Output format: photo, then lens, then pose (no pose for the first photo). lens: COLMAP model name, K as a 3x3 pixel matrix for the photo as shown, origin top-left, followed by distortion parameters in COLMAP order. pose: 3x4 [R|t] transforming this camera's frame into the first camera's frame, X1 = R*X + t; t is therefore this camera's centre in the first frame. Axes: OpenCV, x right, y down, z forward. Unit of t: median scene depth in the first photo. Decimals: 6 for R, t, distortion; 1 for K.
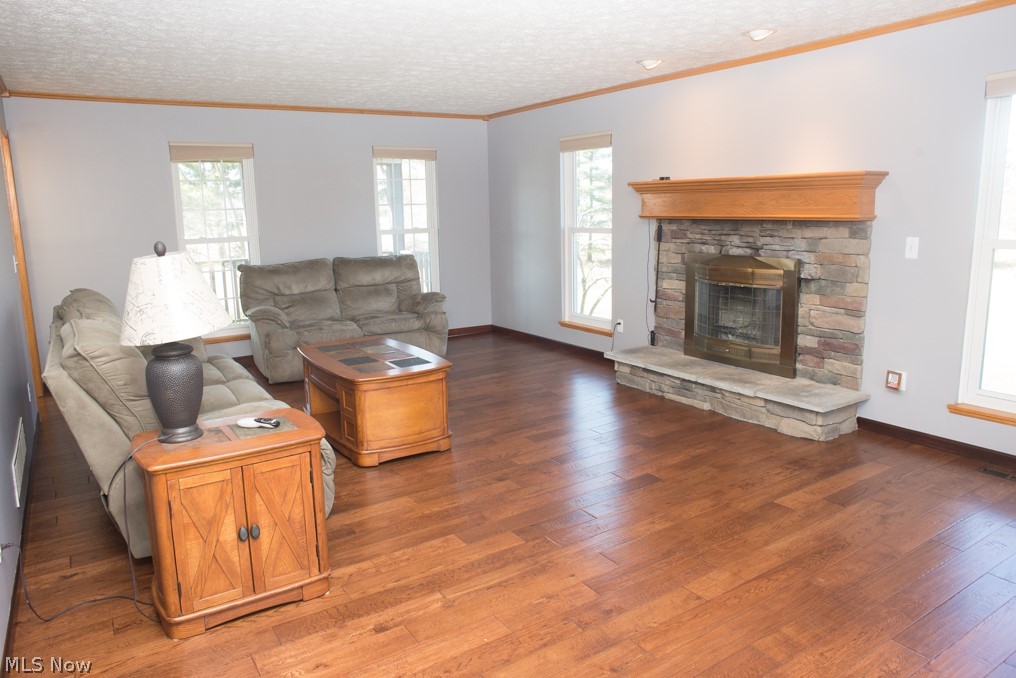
lens RADIAL K [[684.2, 0, 501.8], [0, 684.2, 322.6], [0, 0, 1]] dist [-0.041942, 0.004928]
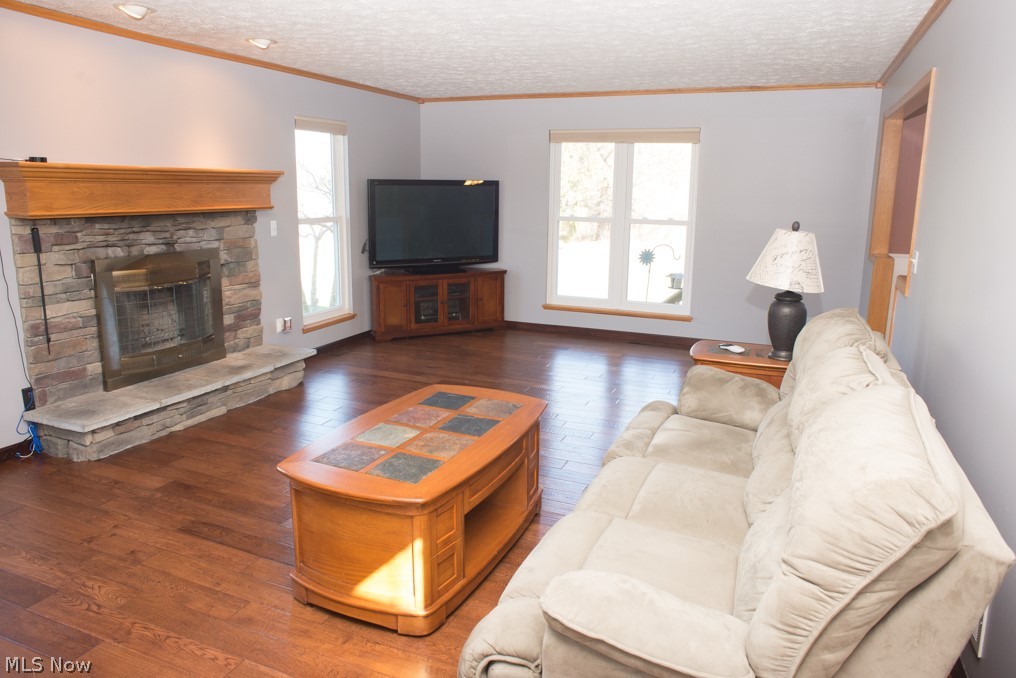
lens RADIAL K [[684.2, 0, 501.8], [0, 684.2, 322.6], [0, 0, 1]] dist [-0.041942, 0.004928]
pose [[-0.554881, -0.146585, 0.818914, -0.664306], [0.140722, 0.953632, 0.266050, -0.187940], [-0.819942, 0.262865, -0.508525, 1.116524]]
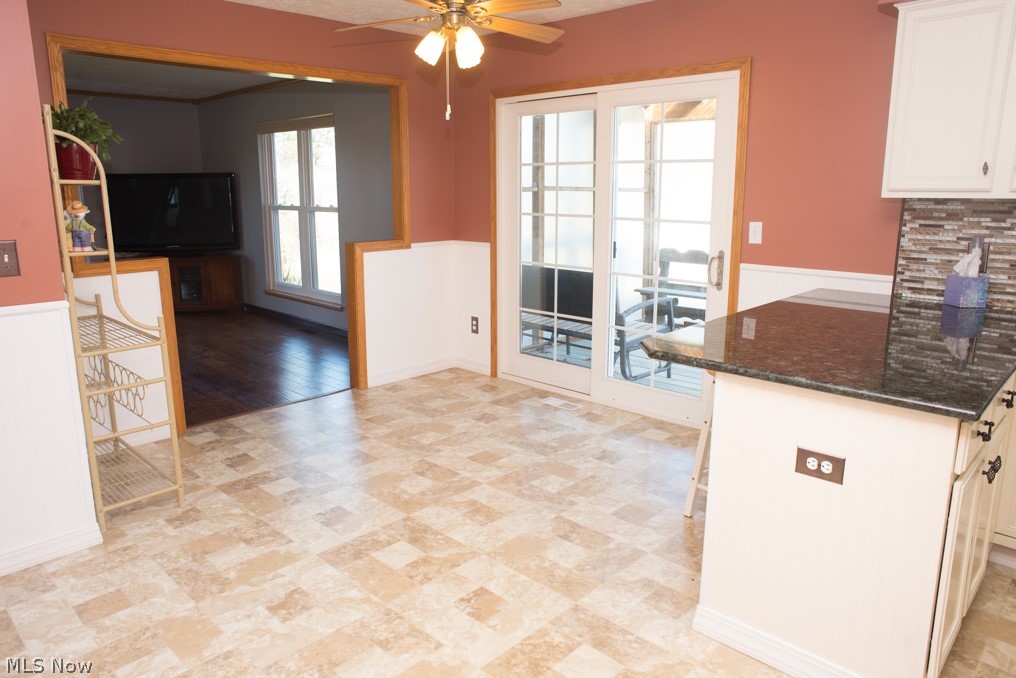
lens RADIAL K [[684.2, 0, 501.8], [0, 684.2, 322.6], [0, 0, 1]] dist [-0.041942, 0.004928]
pose [[-0.233271, -0.167609, 0.957858, -1.101197], [0.167074, 0.963477, 0.209280, 0.021923], [-0.957952, 0.208852, -0.196748, 0.076449]]
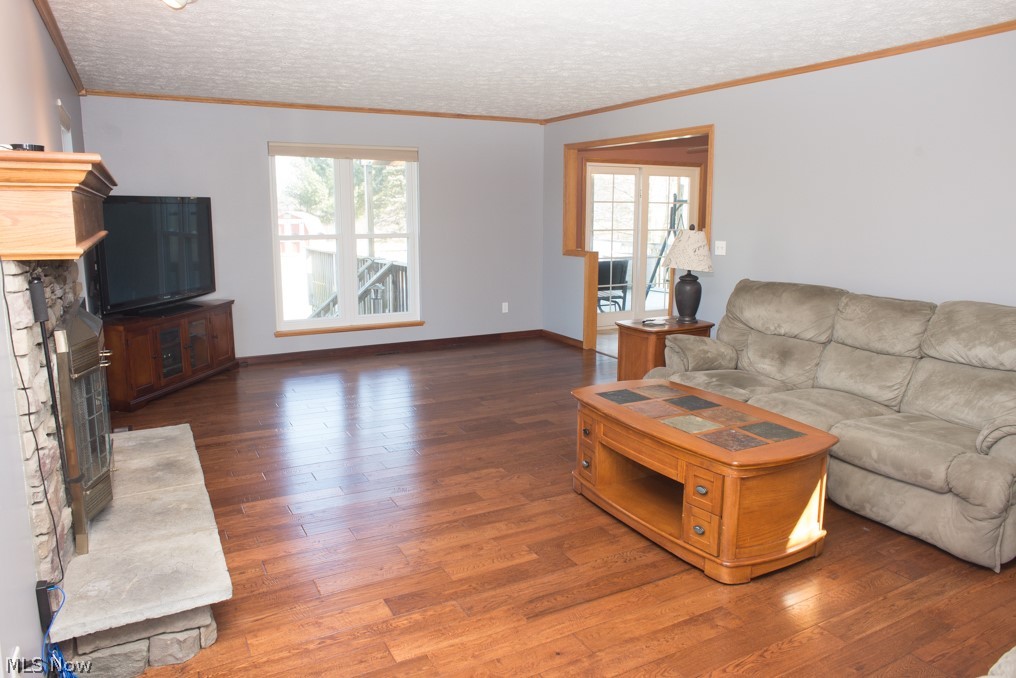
lens RADIAL K [[684.2, 0, 501.8], [0, 684.2, 322.6], [0, 0, 1]] dist [-0.041942, 0.004928]
pose [[-0.996558, 0.005849, 0.082697, -0.047504], [0.032567, 0.944937, 0.325628, -0.258300], [-0.076239, 0.327200, -0.941875, 1.499036]]
